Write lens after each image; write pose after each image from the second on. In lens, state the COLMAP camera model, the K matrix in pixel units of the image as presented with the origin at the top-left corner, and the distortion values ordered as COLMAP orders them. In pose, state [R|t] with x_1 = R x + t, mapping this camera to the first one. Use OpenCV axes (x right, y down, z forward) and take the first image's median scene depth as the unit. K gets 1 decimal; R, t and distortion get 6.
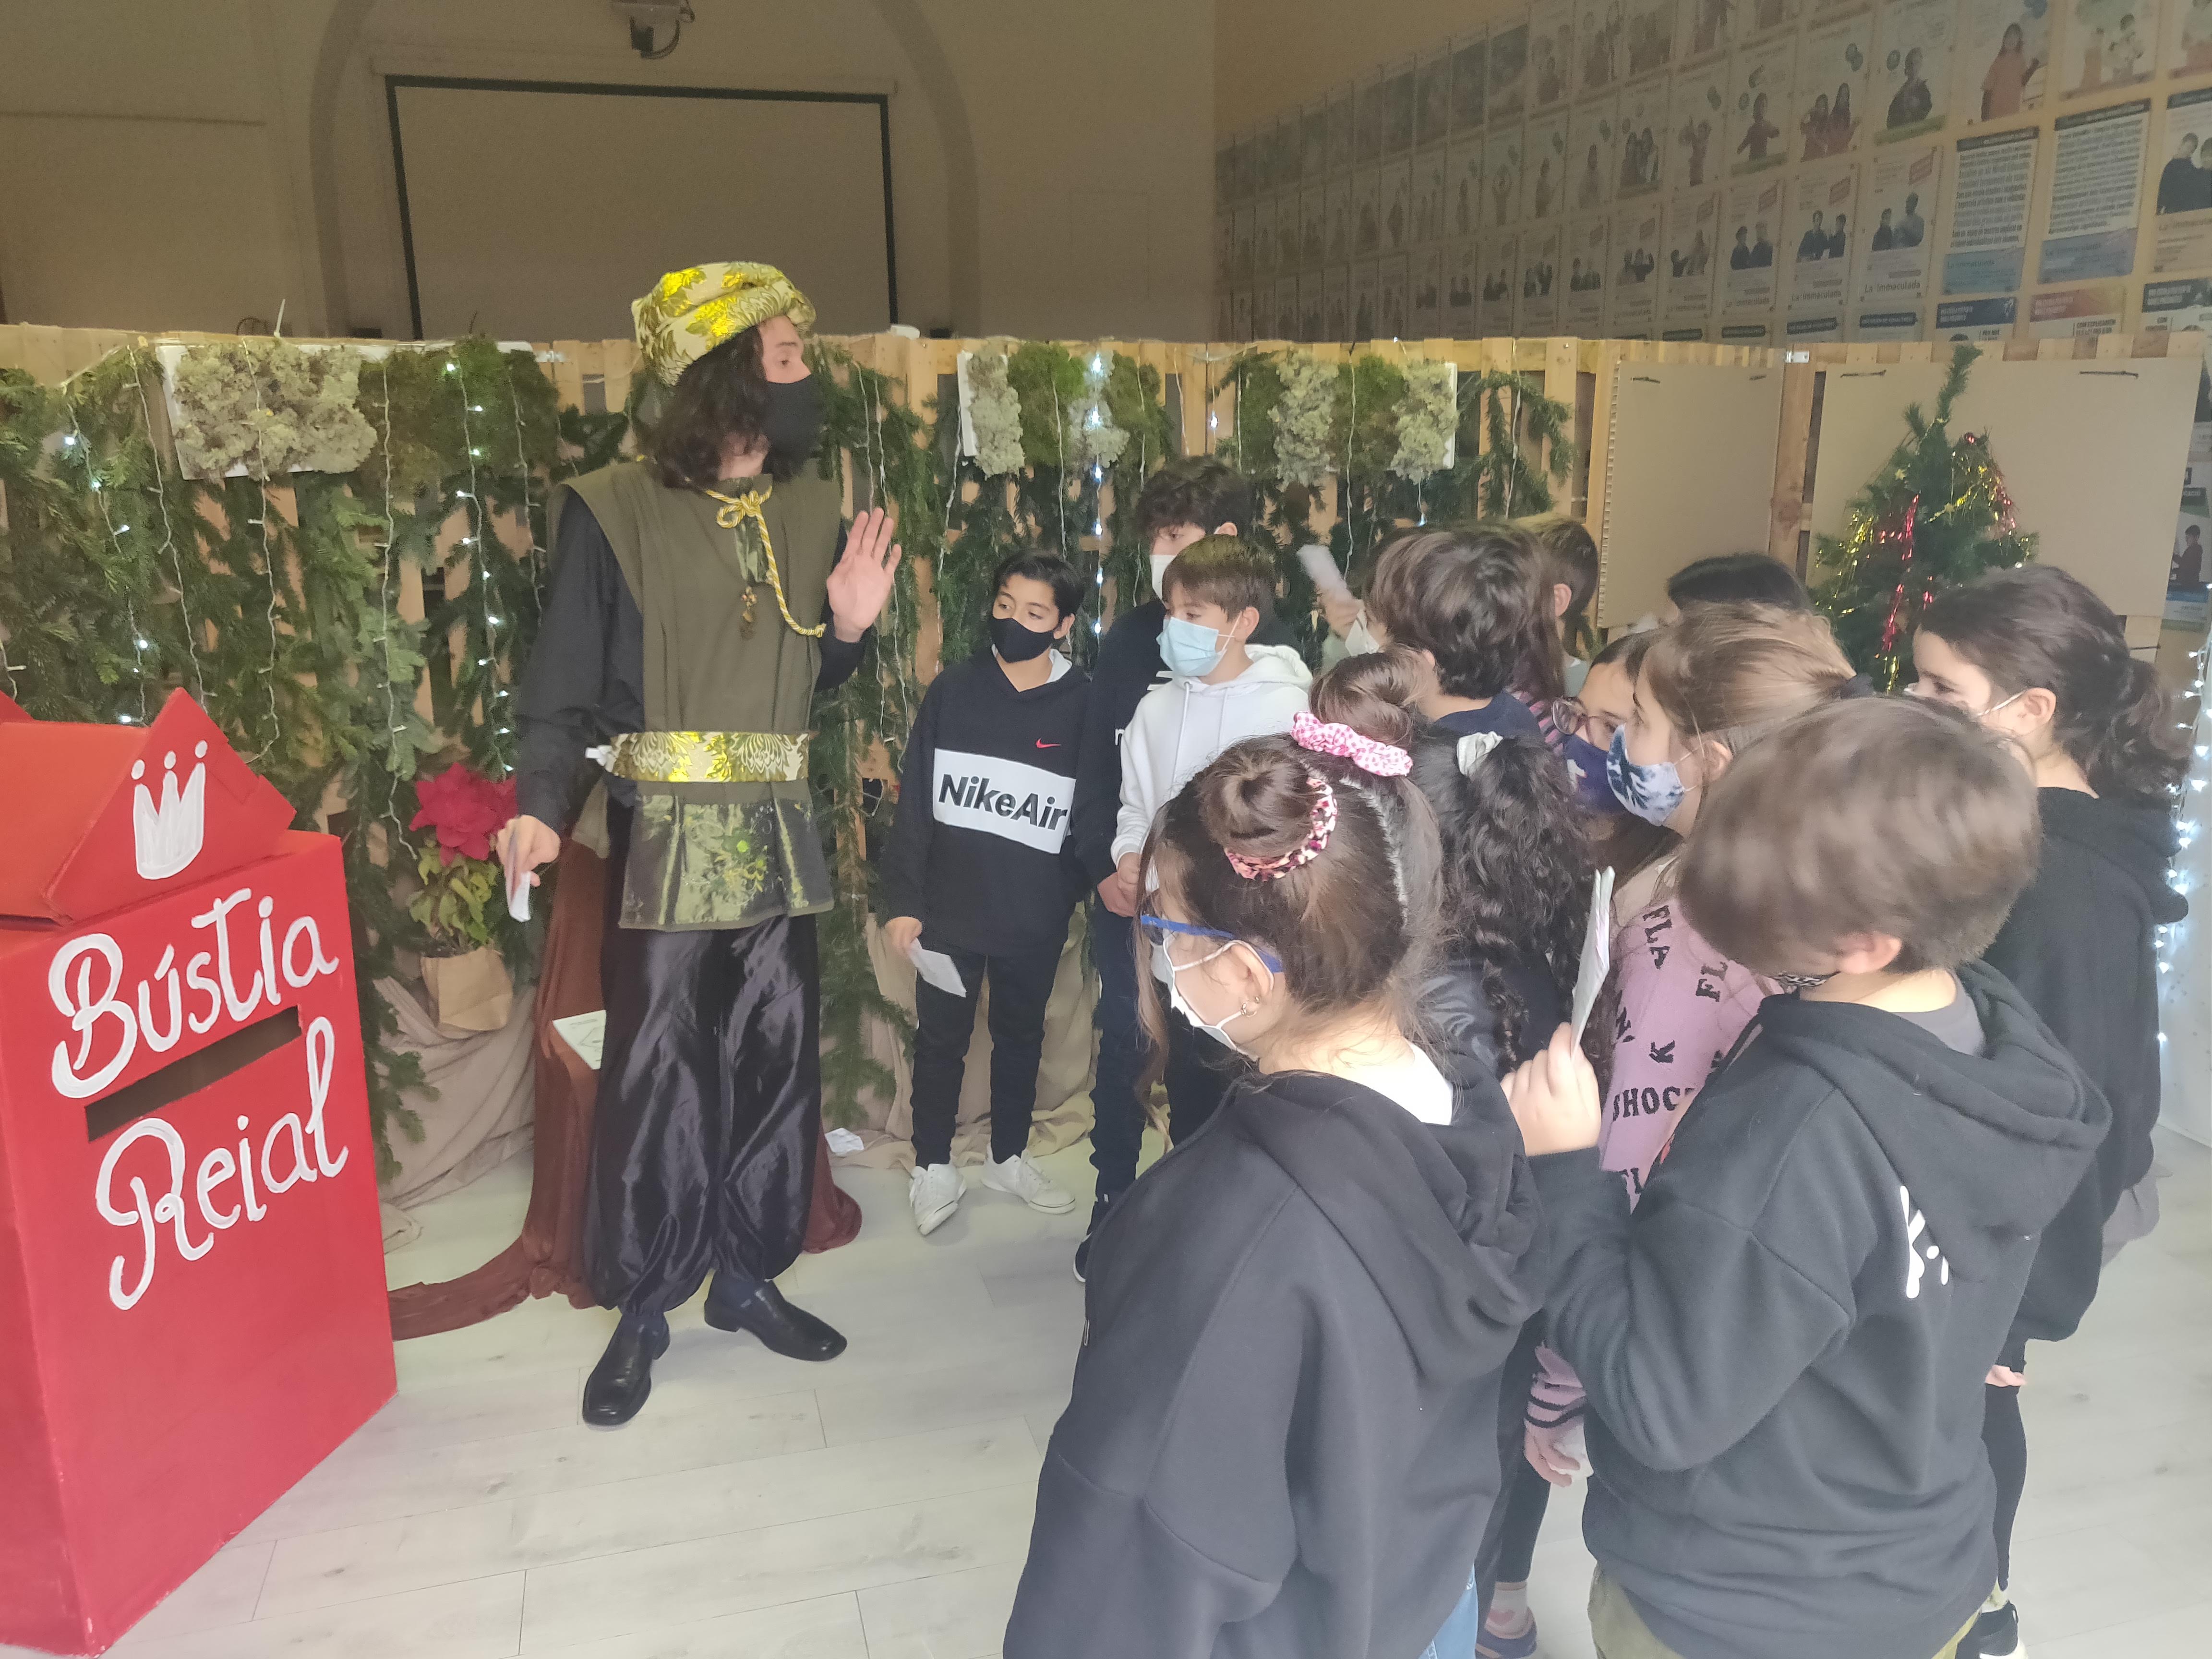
lens RADIAL K [[1721.6, 0, 1104.1], [0, 1721.6, 830.2], [0, 0, 1]] dist [-0.030758, 0.088917]
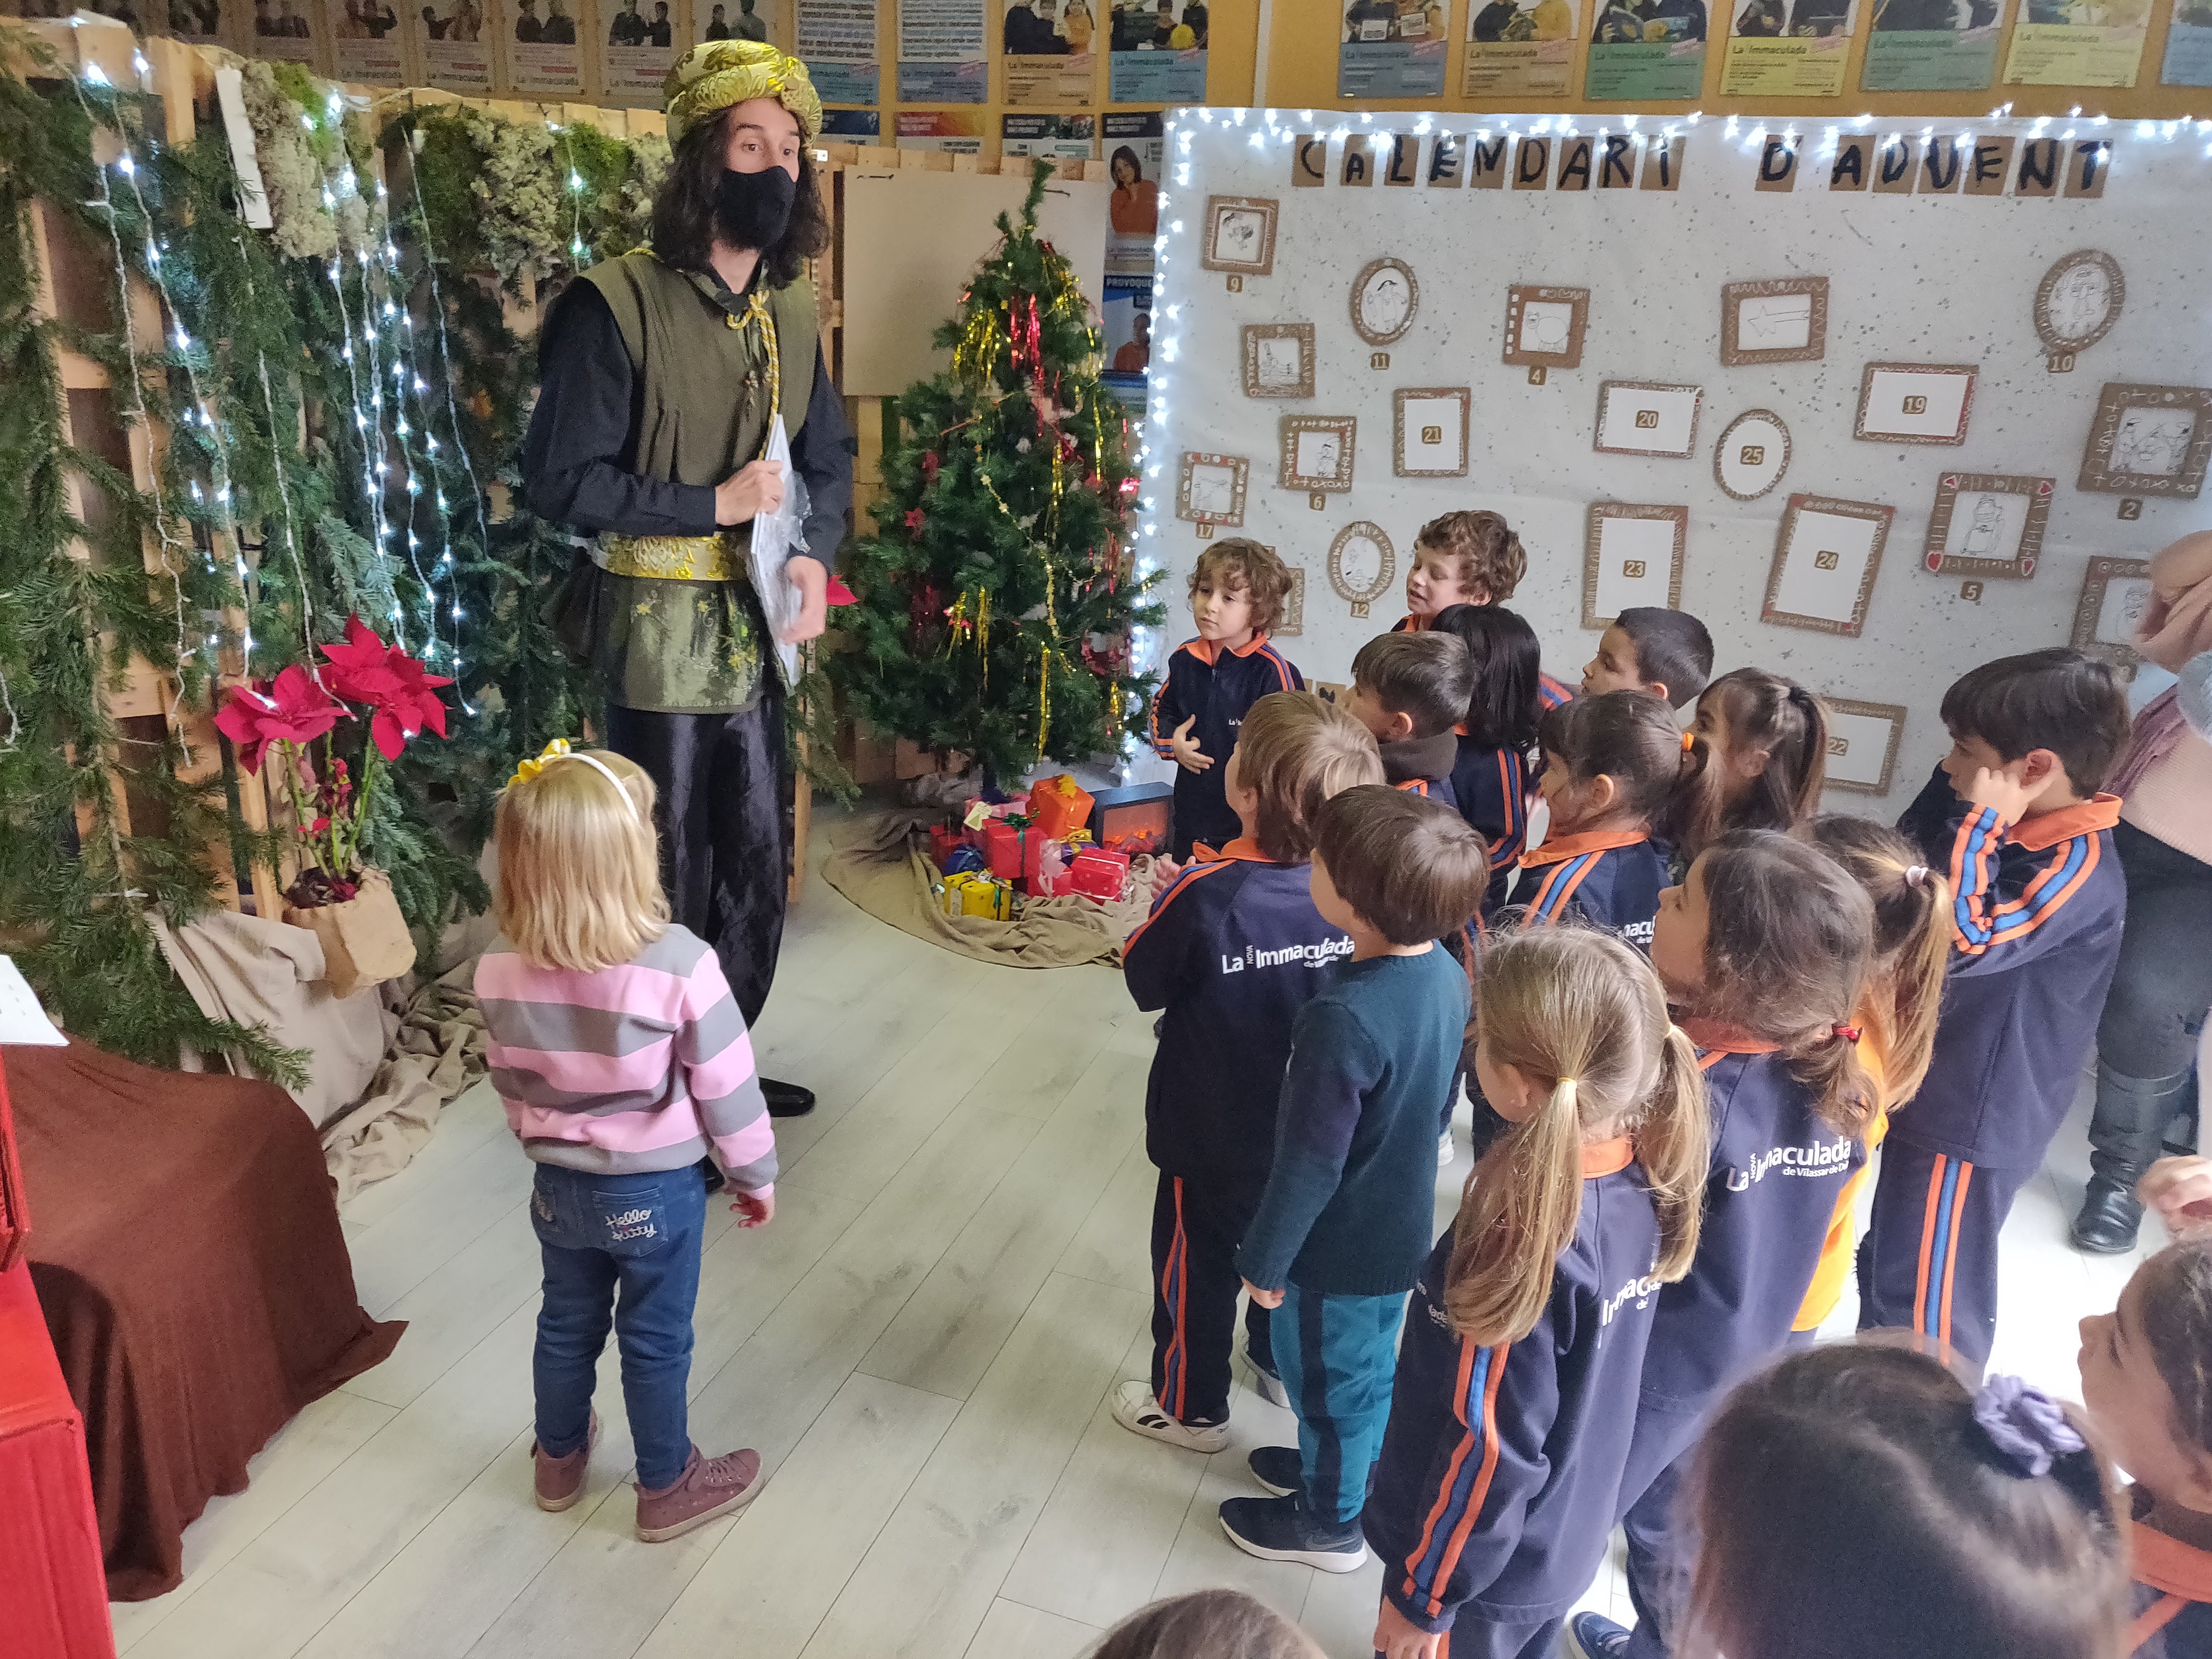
lens RADIAL K [[1721.6, 0, 1094.2], [0, 1721.6, 843.5], [0, 0, 1]] dist [-0.030758, 0.088917]
pose [[0.566447, -0.245880, 0.786562, -0.454130], [0.148794, 0.969281, 0.195843, -0.056877], [-0.810554, 0.006101, 0.585632, 0.289209]]
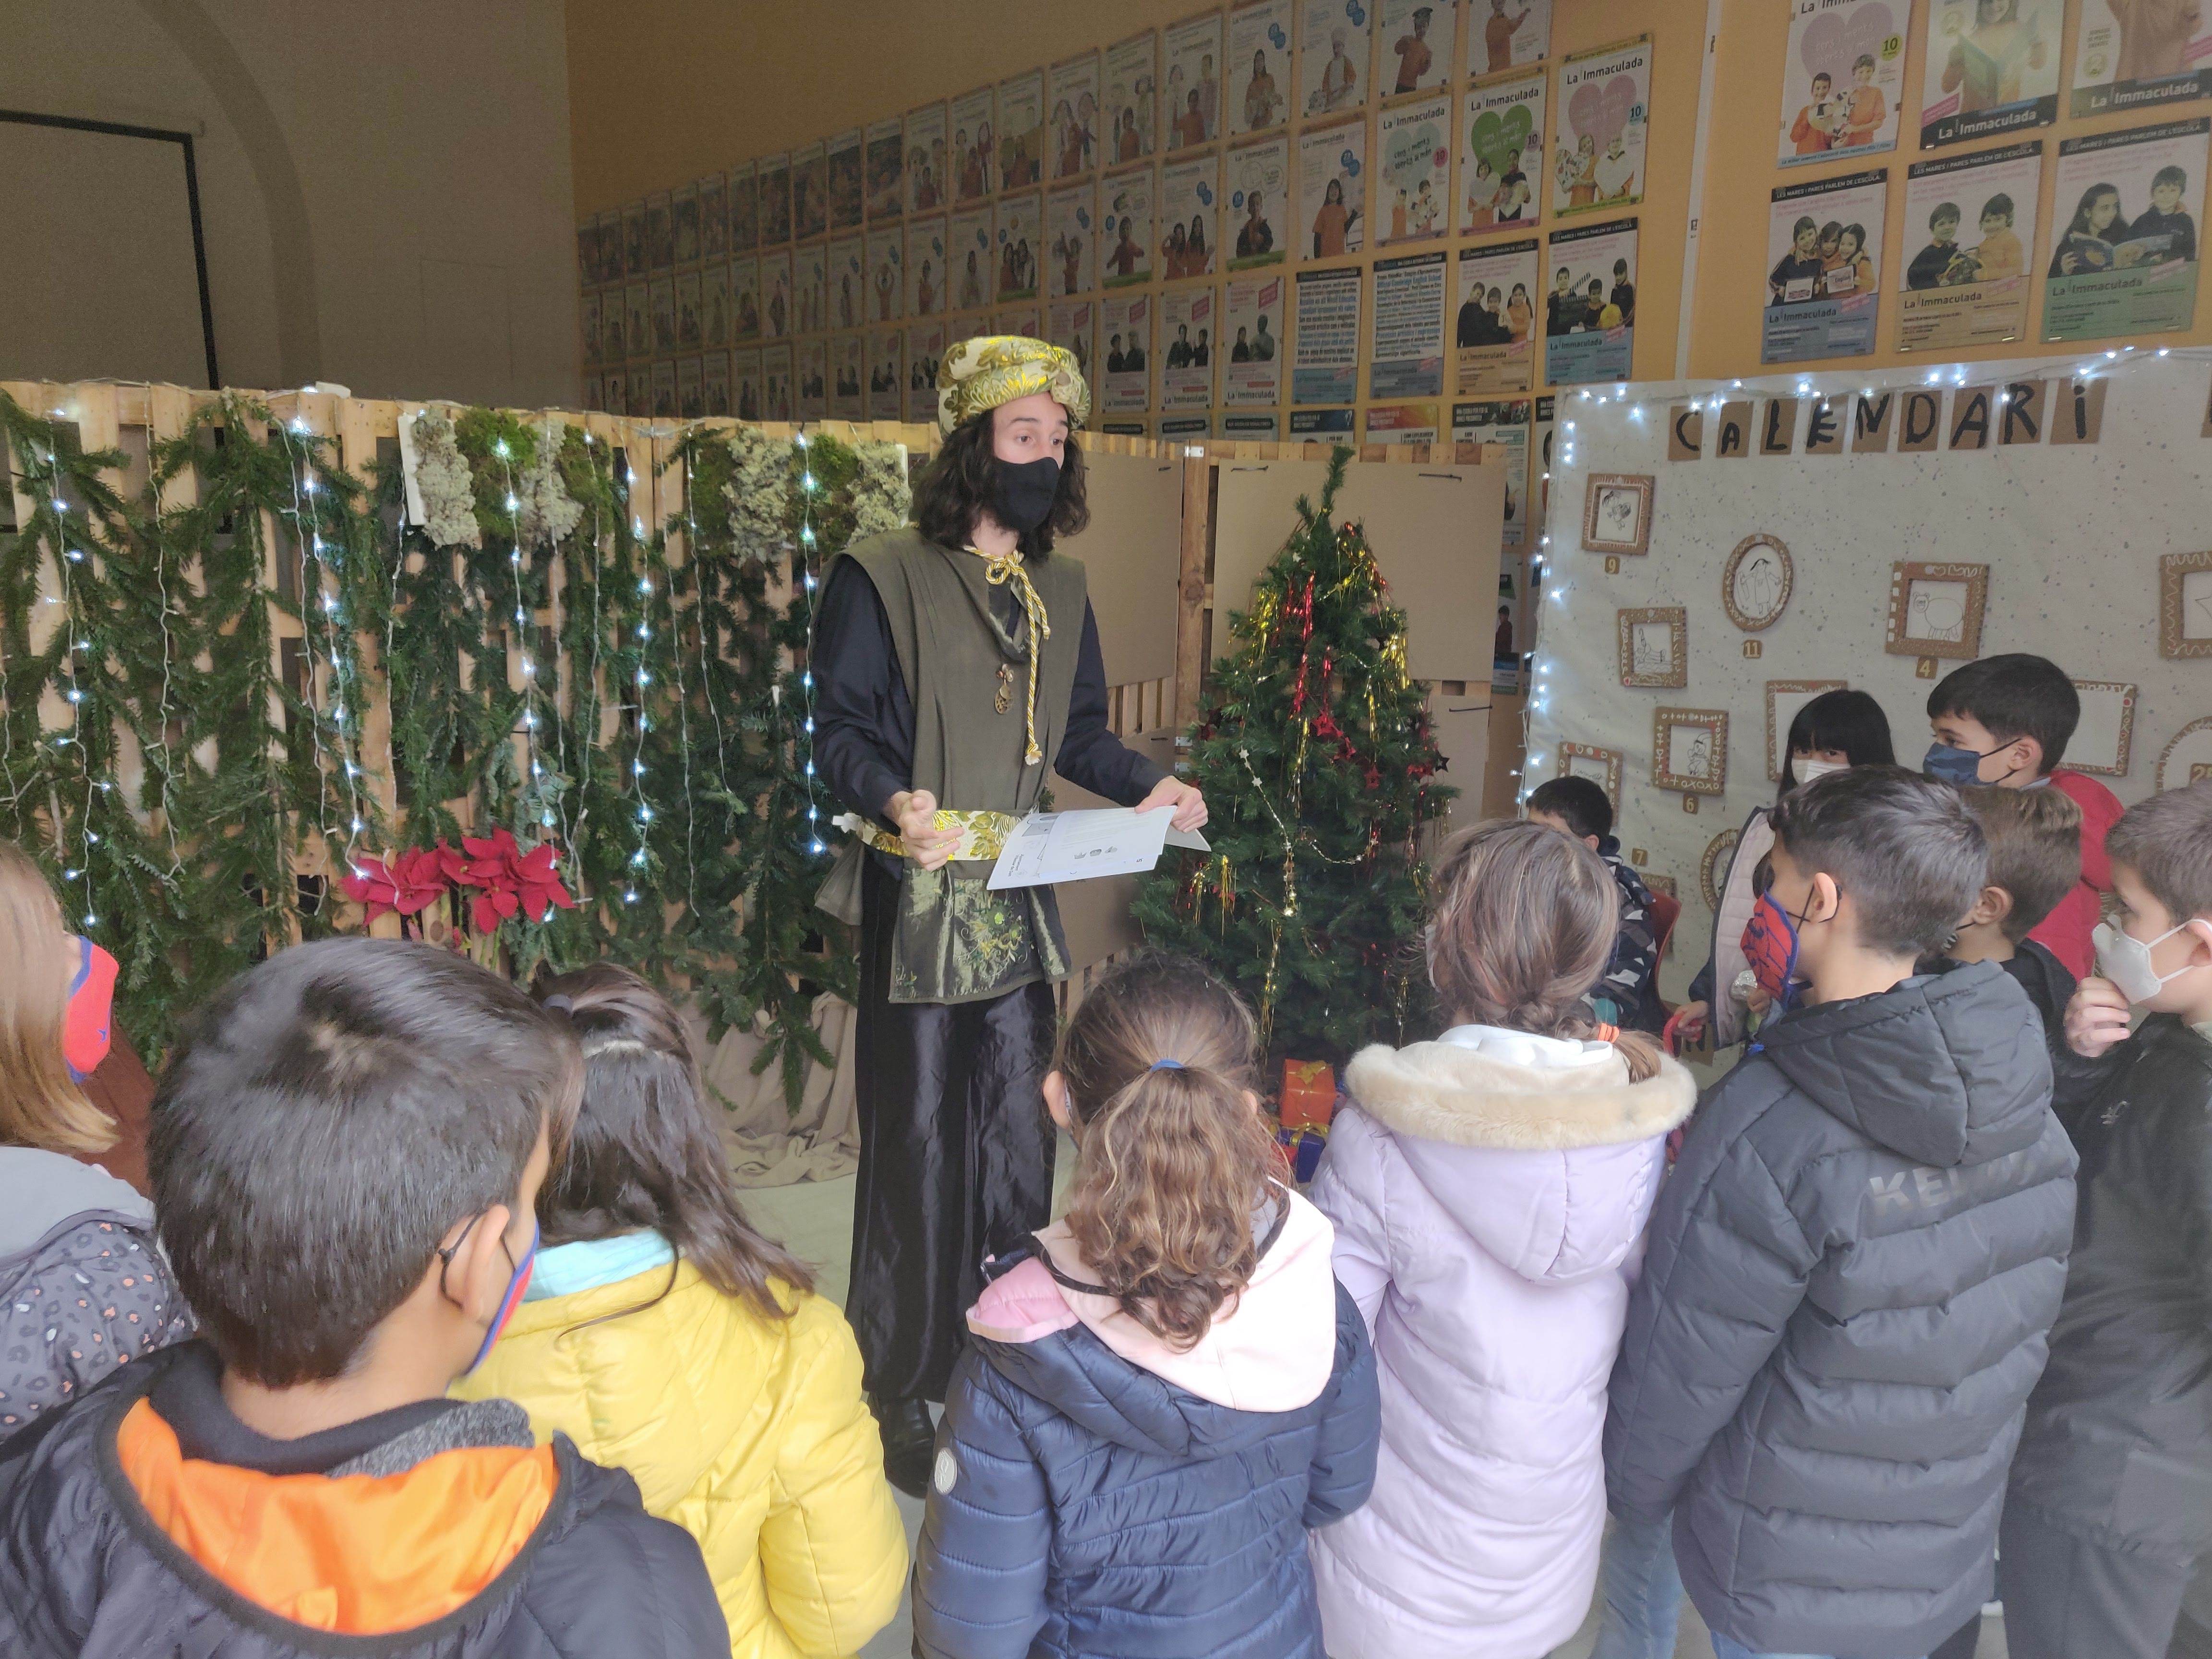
lens RADIAL K [[1721.6, 0, 1089.6], [0, 1721.6, 841.9], [0, 0, 1]] dist [-0.030758, 0.088917]
pose [[0.933475, -0.045919, 0.355689, -0.069797], [0.061607, 0.997558, -0.032900, 0.007528], [-0.353310, 0.052624, 0.934025, 0.004233]]
